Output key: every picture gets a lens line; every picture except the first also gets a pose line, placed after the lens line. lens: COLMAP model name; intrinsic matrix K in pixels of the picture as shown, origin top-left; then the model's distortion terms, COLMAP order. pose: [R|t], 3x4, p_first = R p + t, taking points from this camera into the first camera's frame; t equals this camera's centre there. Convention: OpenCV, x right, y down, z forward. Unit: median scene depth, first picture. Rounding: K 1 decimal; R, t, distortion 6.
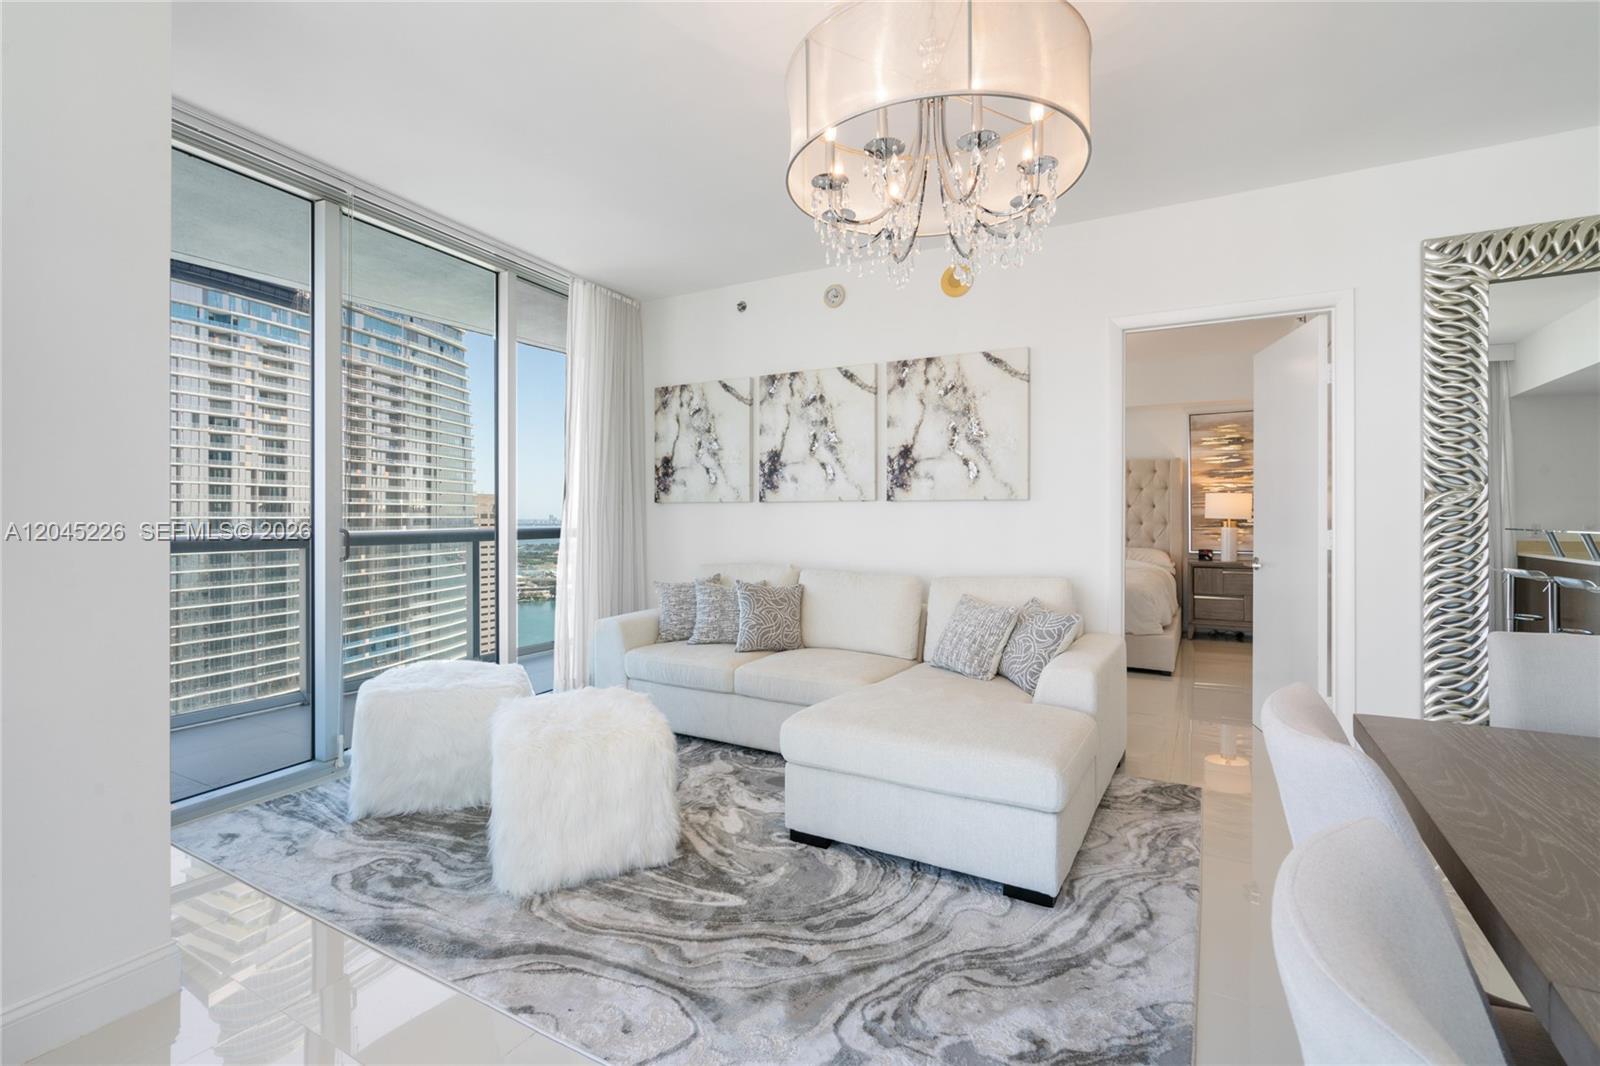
lens RADIAL K [[716.3, 0, 801.0], [0, 716.3, 519.6], [0, 0, 1]] dist [-0.000879, 0.000623]
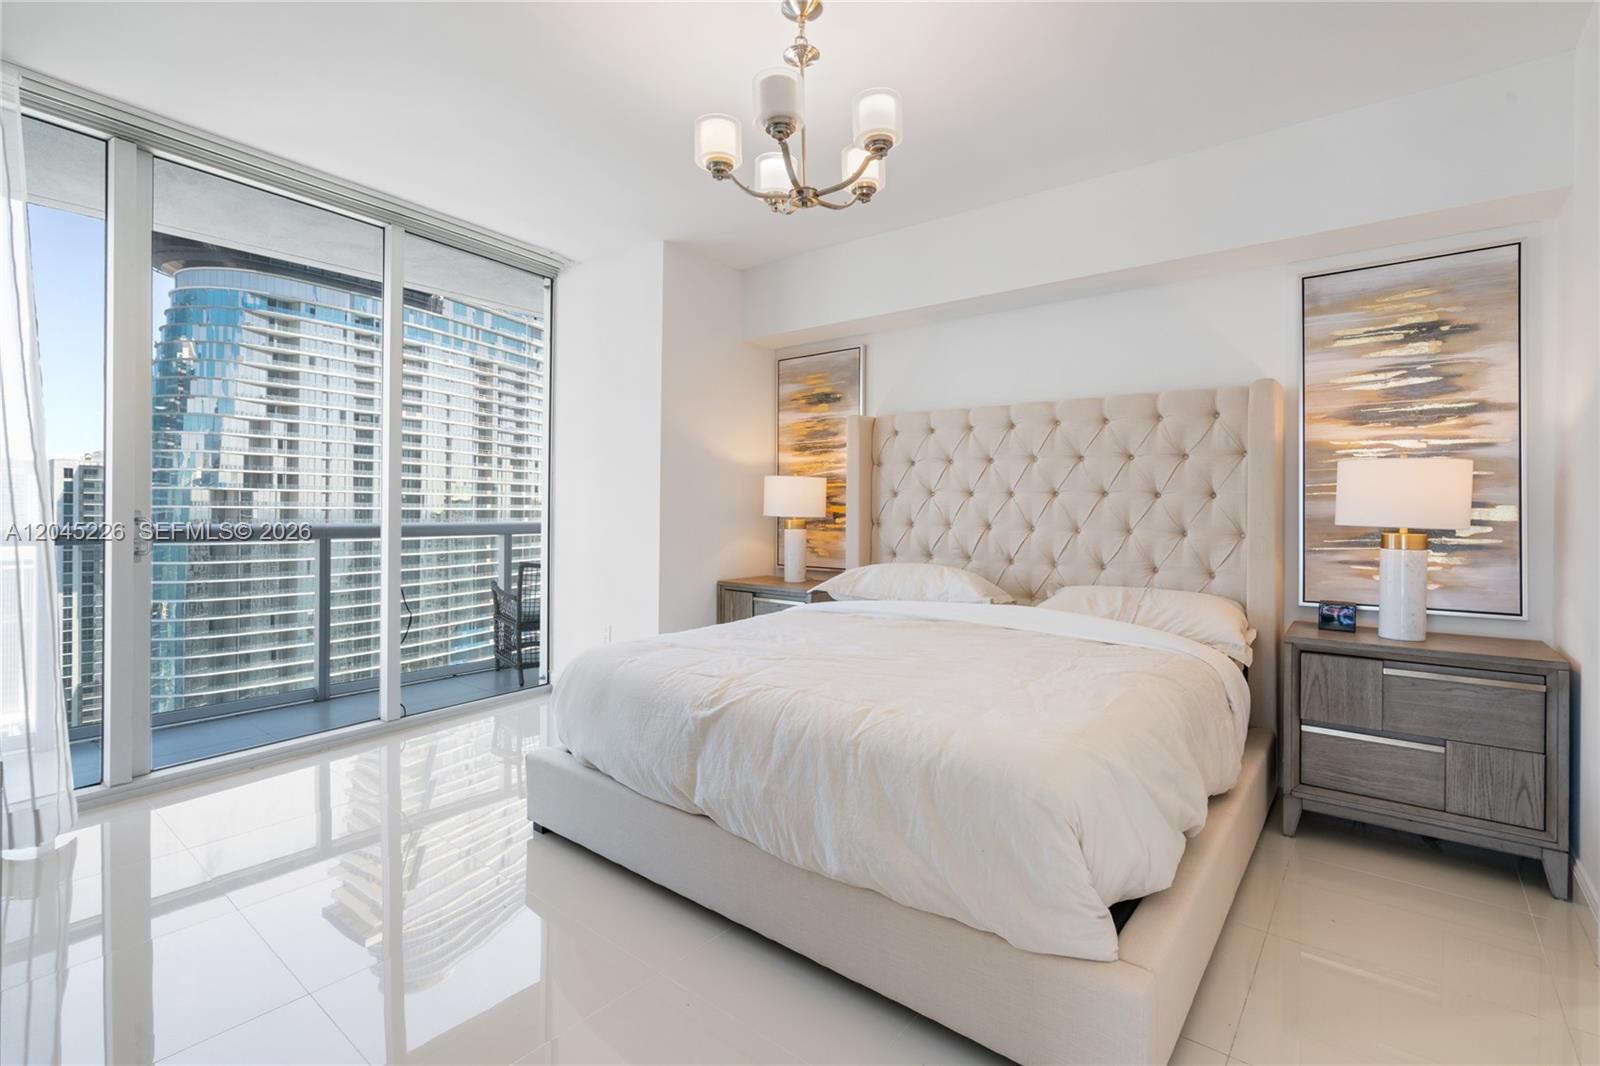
lens RADIAL K [[739.8, 0, 798.1], [0, 739.8, 510.3], [0, 0, 1]] dist [0.003234, 0.000757]
pose [[0.985918, 0.008459, -0.167014, 0.133758], [-0.009387, 0.999945, -0.004772, -0.002084], [0.166965, 0.006273, 0.985943, 0.215043]]
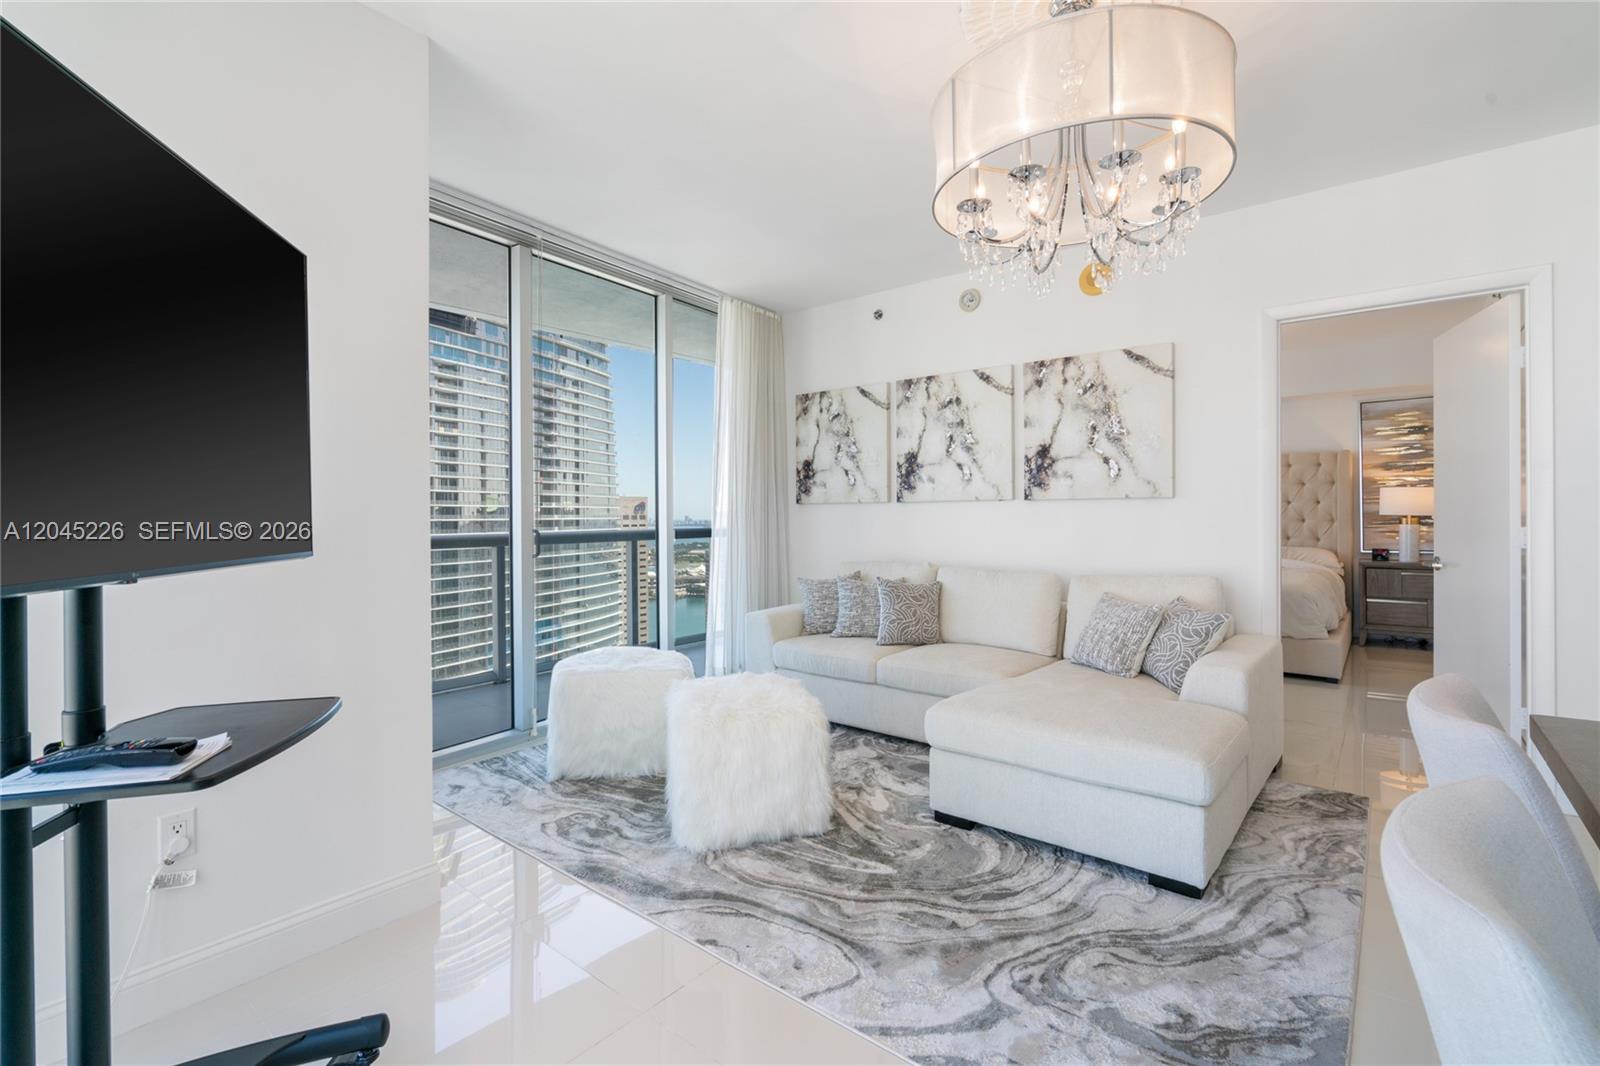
lens RADIAL K [[717.6, 0, 807.5], [0, 717.6, 520.3], [0, 0, 1]] dist [-0.001102, 0.000938]
pose [[0.986225, -0.005546, -0.165314, -0.019512], [0.005758, 0.999983, 0.000801, 0.000136], [0.165307, -0.001742, 0.986241, -0.068360]]
